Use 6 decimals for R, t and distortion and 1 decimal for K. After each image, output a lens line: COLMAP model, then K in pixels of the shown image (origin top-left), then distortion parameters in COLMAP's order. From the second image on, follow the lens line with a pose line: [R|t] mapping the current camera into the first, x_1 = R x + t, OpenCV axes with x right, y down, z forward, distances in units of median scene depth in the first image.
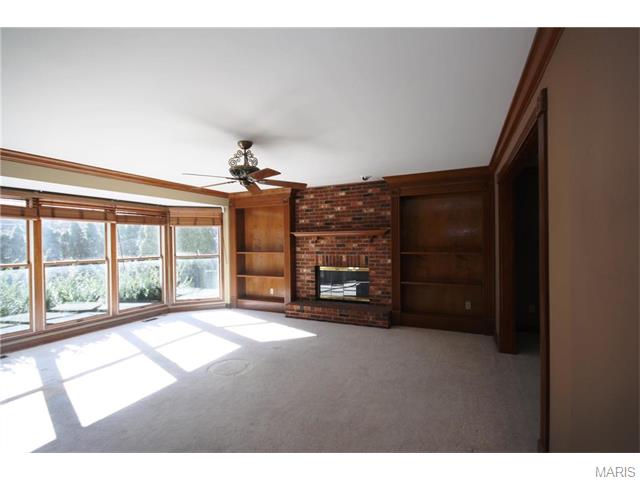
lens RADIAL K [[294.1, 0, 320.2], [0, 294.1, 242.3], [0, 0, 1]] dist [0.000243, 0.000191]
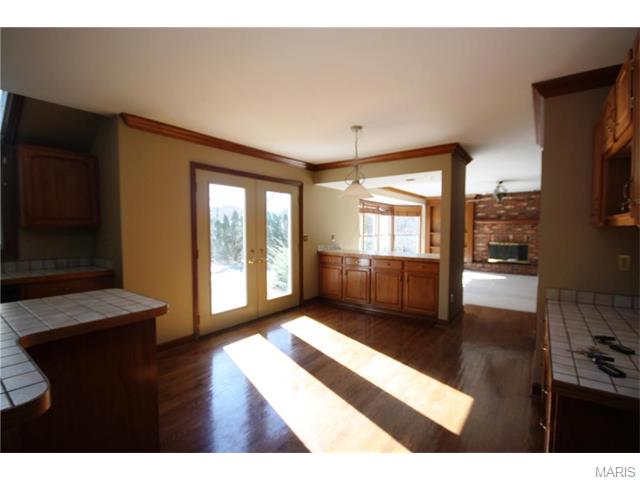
lens RADIAL K [[294.1, 0, 320.3], [0, 294.1, 239.8], [0, 0, 1]] dist [0.000243, 0.000191]
pose [[0.982937, 0.022066, -0.182613, -0.646572], [-0.012775, 0.998571, 0.051897, -0.003702], [0.183497, -0.048679, 0.981814, -0.789426]]
